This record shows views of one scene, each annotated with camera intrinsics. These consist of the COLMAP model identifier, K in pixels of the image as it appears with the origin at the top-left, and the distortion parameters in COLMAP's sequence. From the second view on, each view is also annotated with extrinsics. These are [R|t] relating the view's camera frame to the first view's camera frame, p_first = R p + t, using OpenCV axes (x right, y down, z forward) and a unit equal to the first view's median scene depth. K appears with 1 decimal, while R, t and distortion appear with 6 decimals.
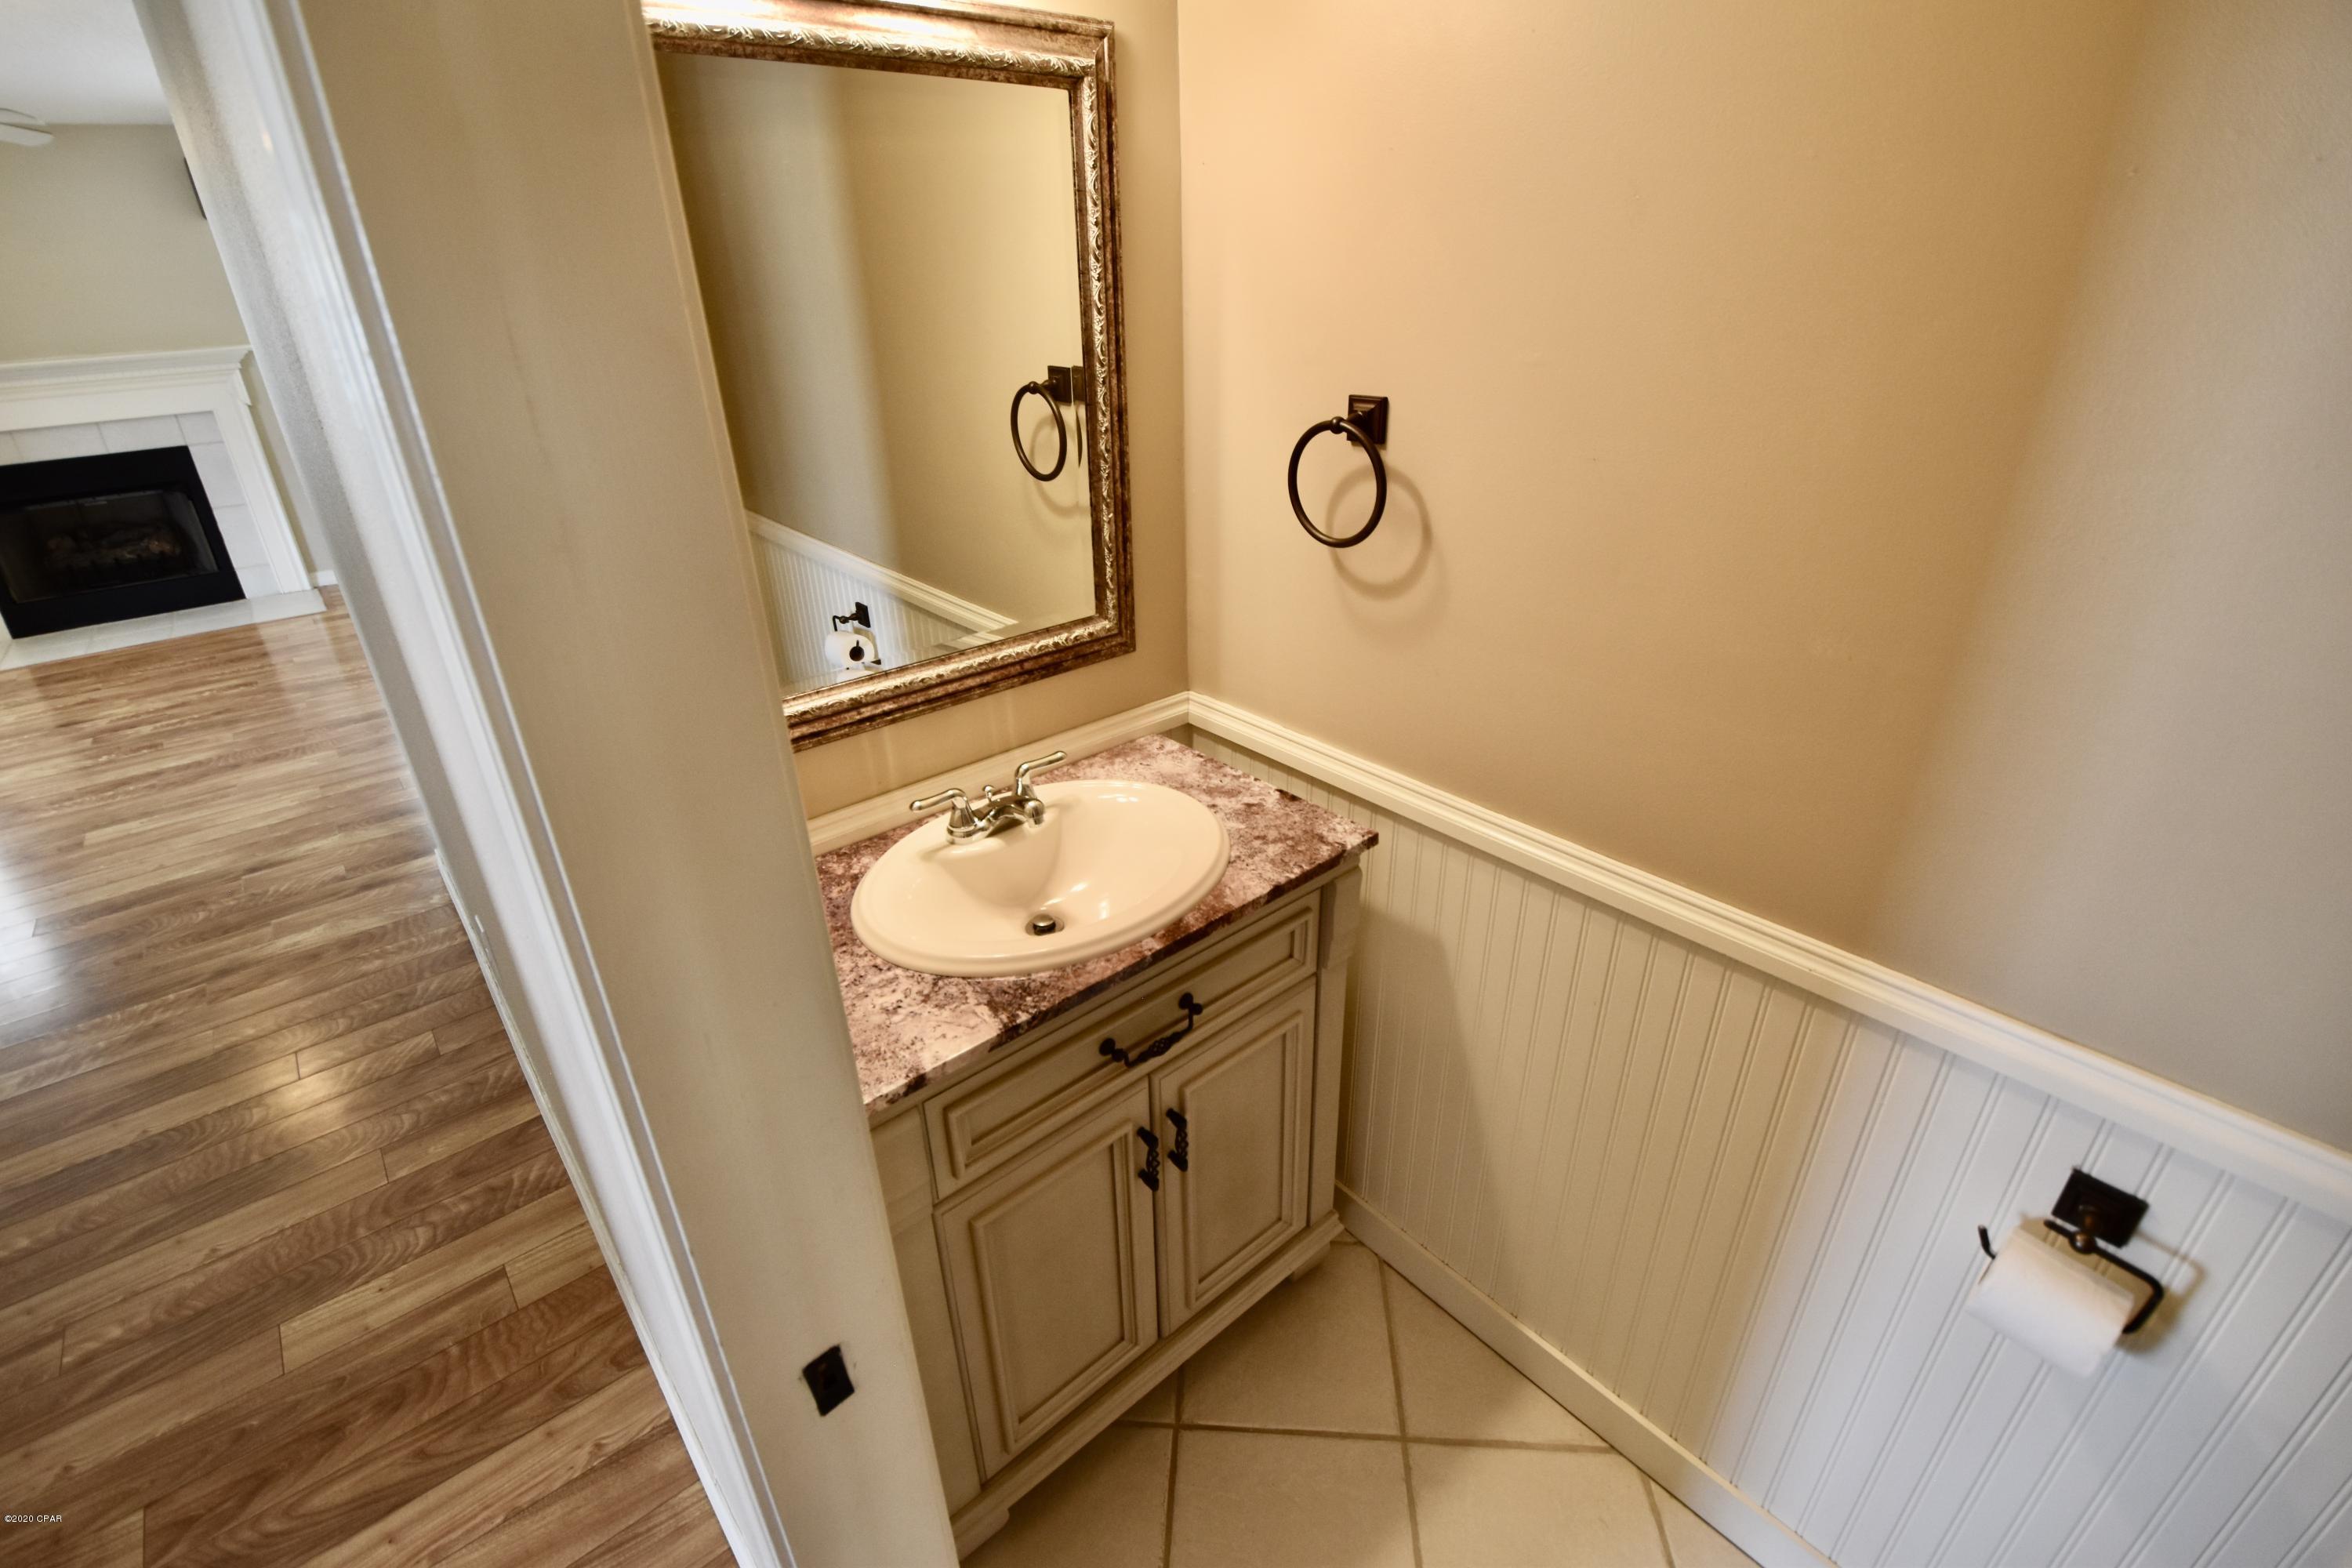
lens RADIAL K [[1093.6, 0, 1158.1], [0, 1093.6, 769.2], [0, 0, 1]] dist [-0.018567, -0.000359]
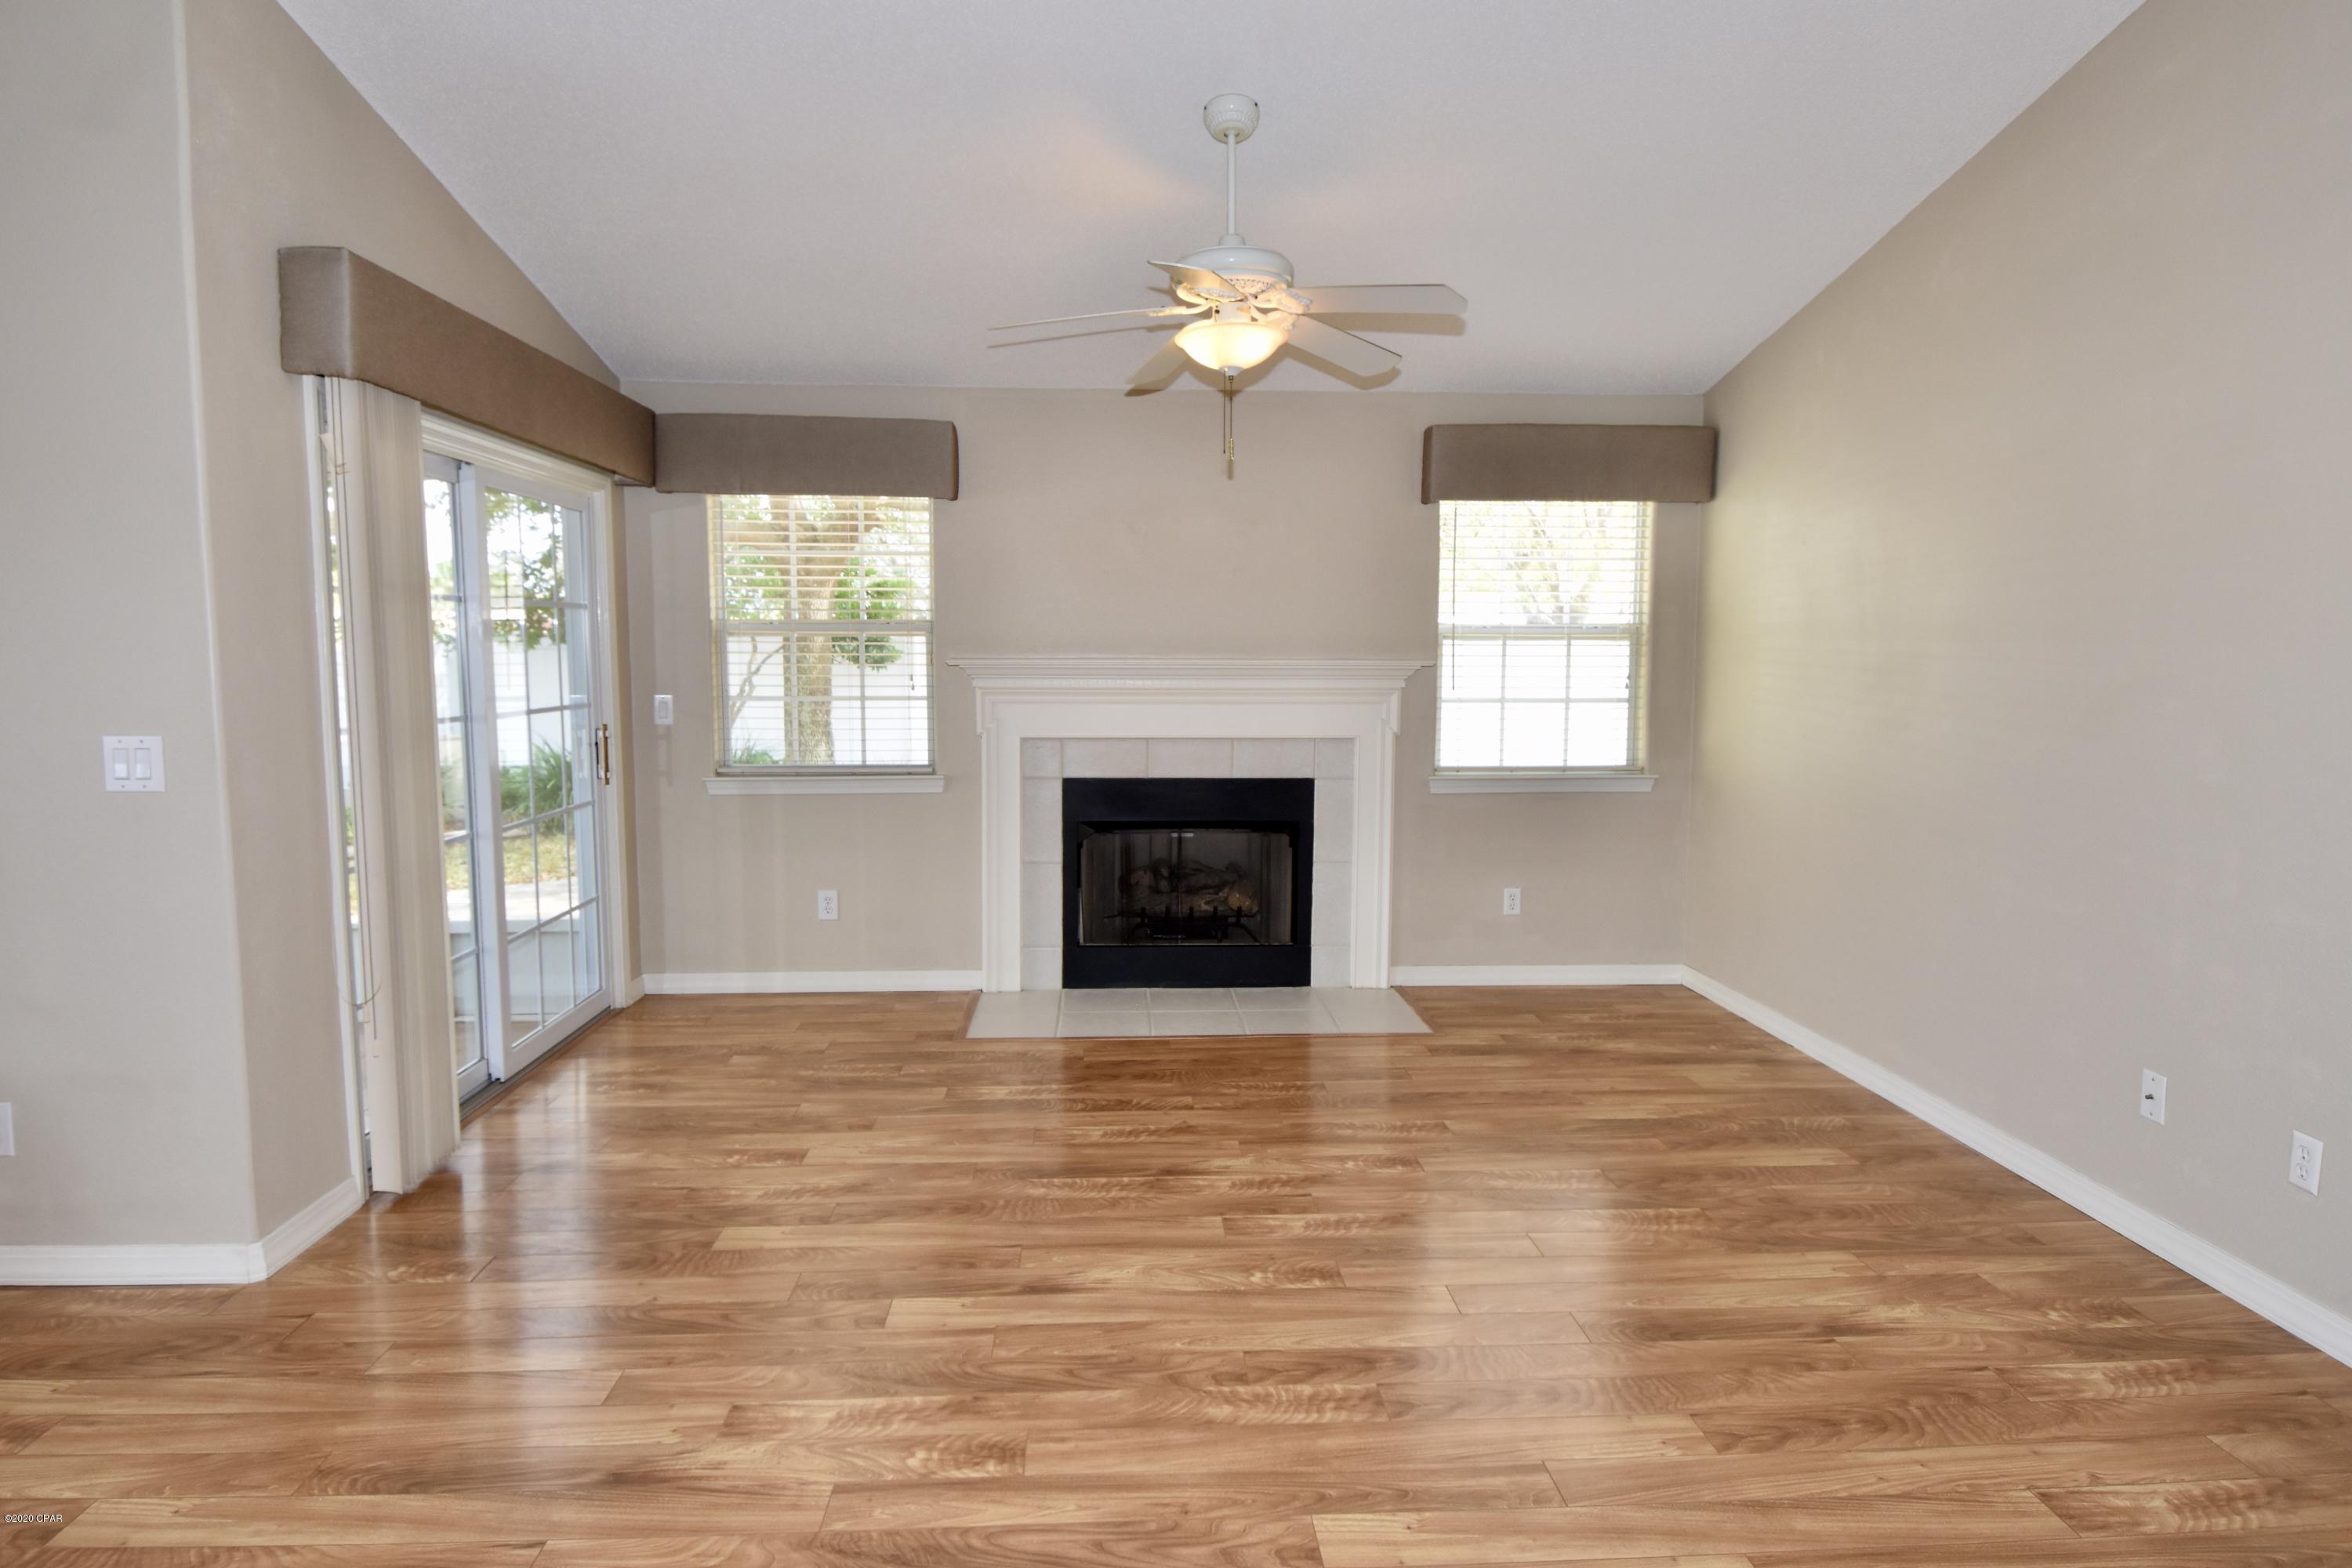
lens RADIAL K [[1299.9, 0, 1174.1], [0, 1299.9, 742.8], [0, 0, 1]] dist [-0.016863, -0.001924]
pose [[0.810617, 0.074420, -0.580829, -0.639728], [-0.278158, 0.921779, -0.270097, -0.073518], [0.515295, 0.380507, 0.767910, 0.342233]]
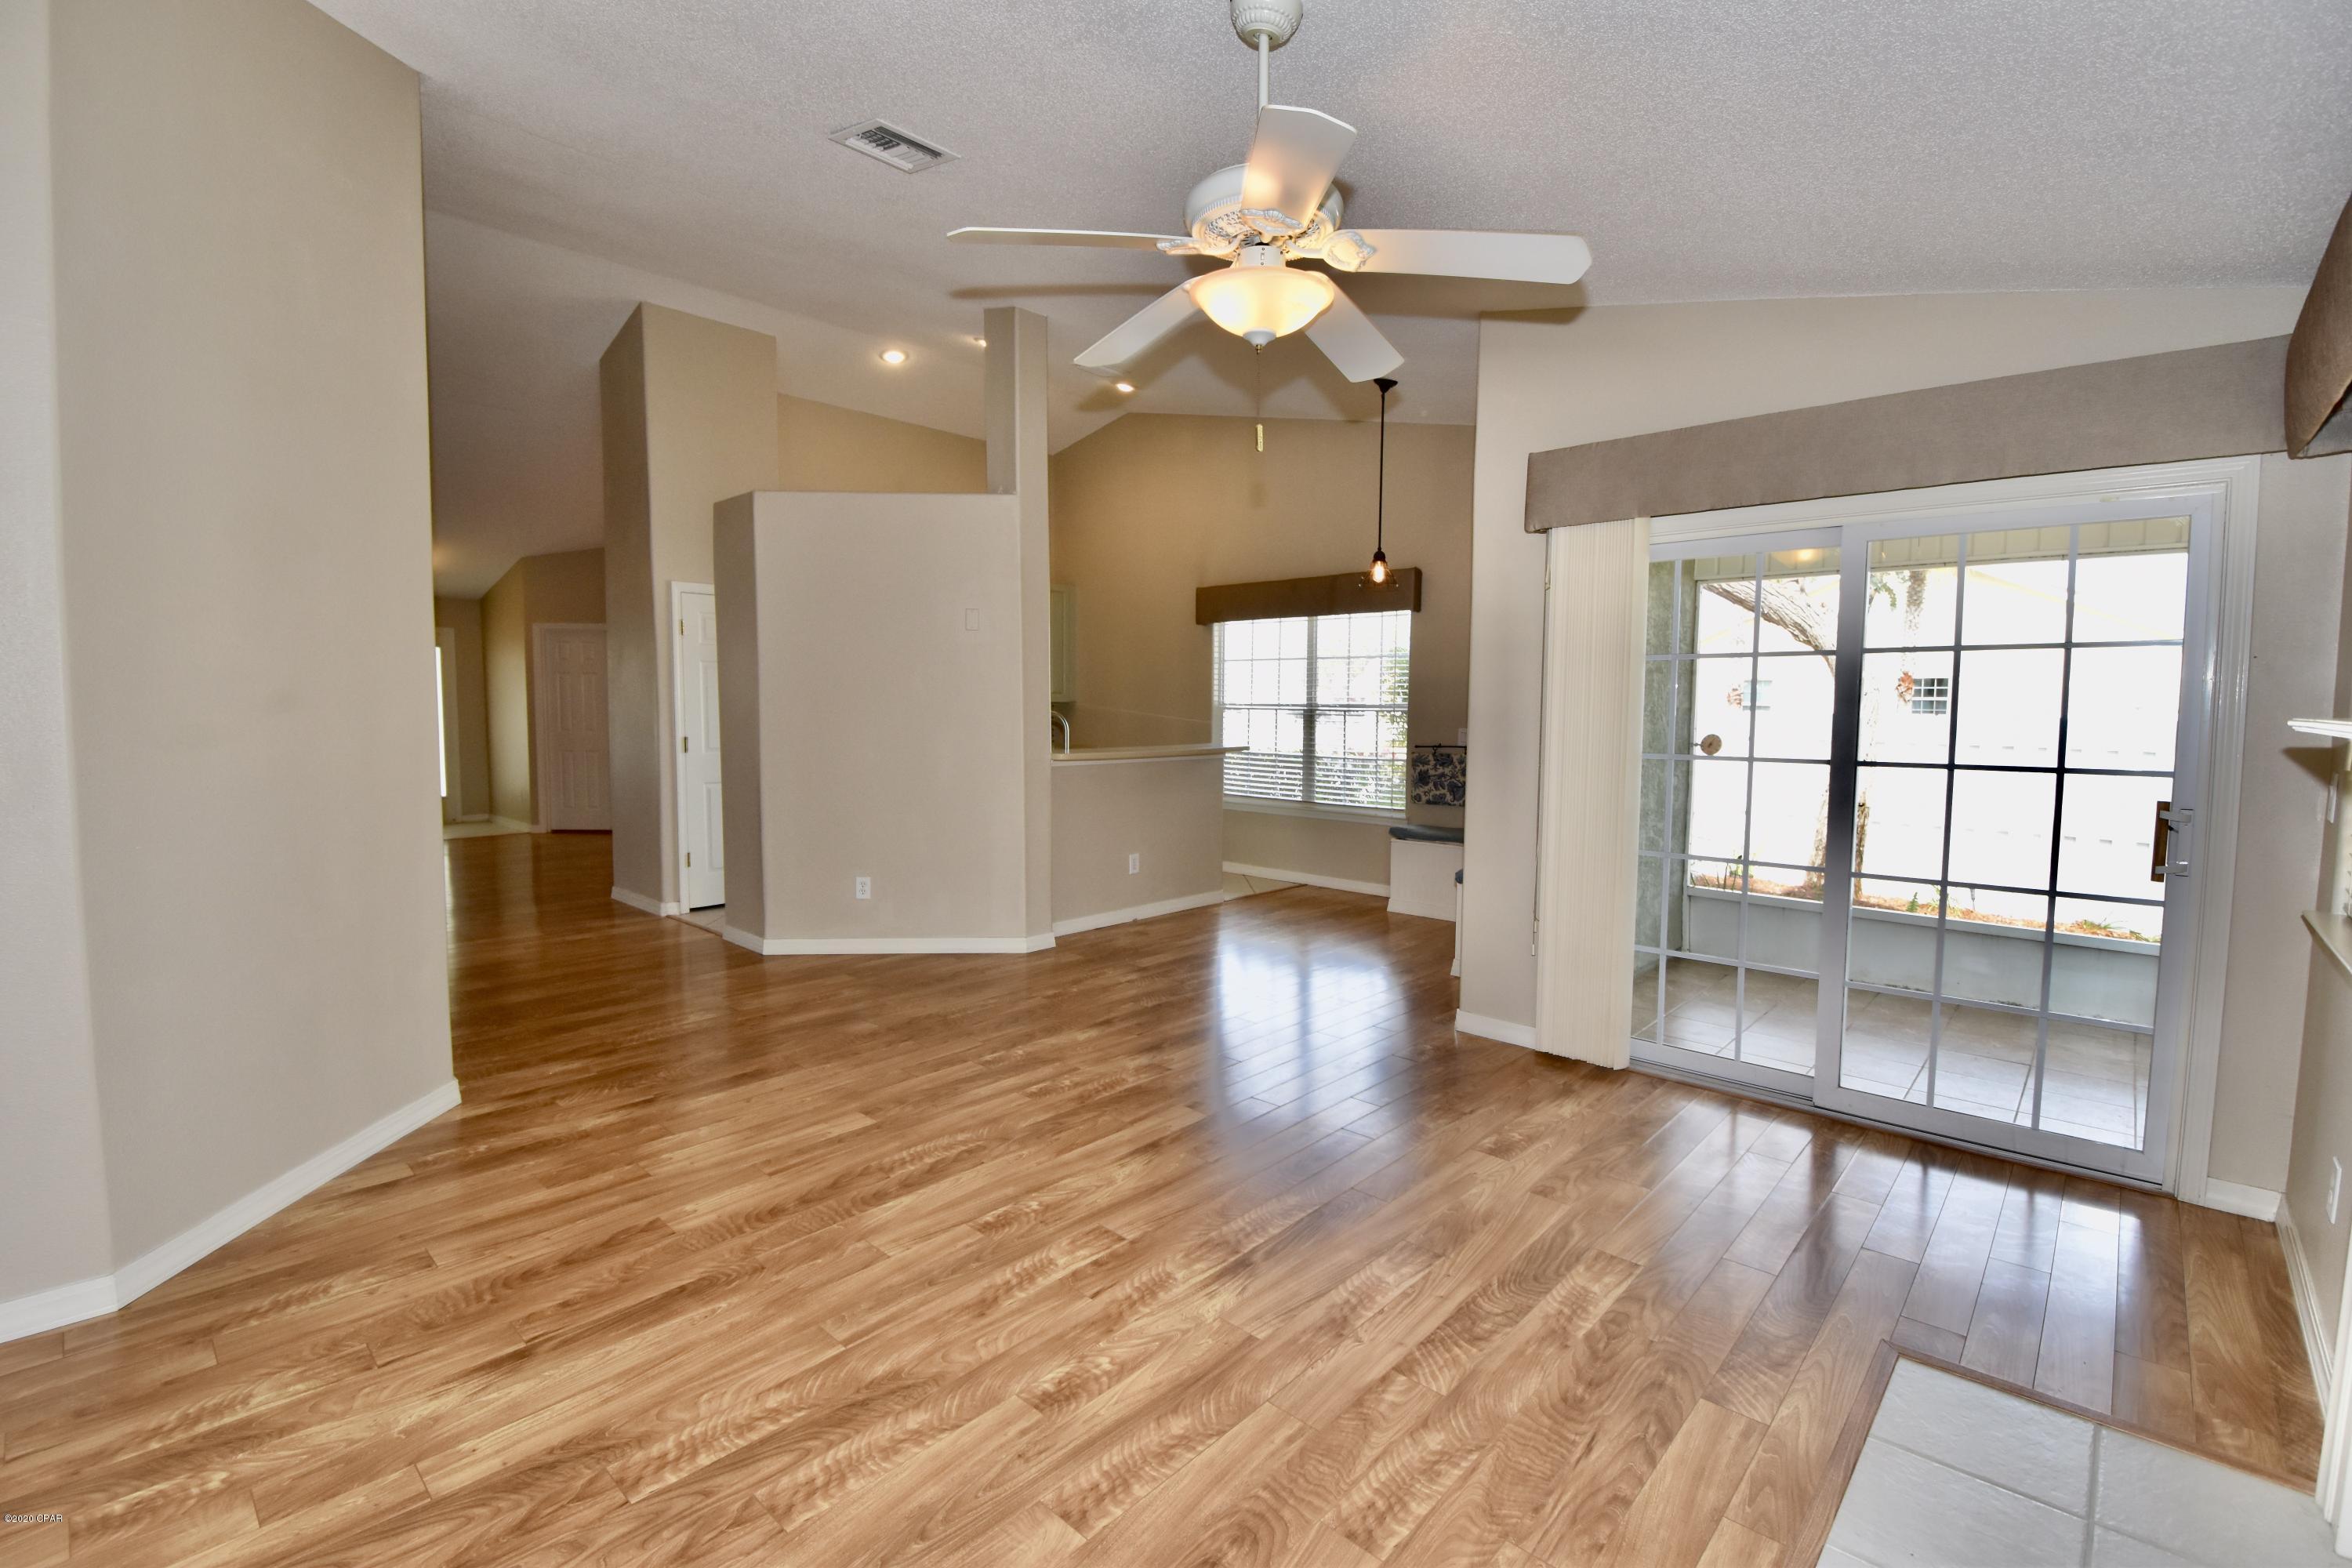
lens RADIAL K [[1050.5, 0, 1147.5], [0, 1050.5, 776.1], [0, 0, 1]] dist [-0.002569, -0.014310]
pose [[-0.992503, 0.035725, -0.116879, -0.984204], [-0.027995, 0.864444, 0.501949, -0.589072], [0.118967, 0.501458, -0.856964, 1.446288]]
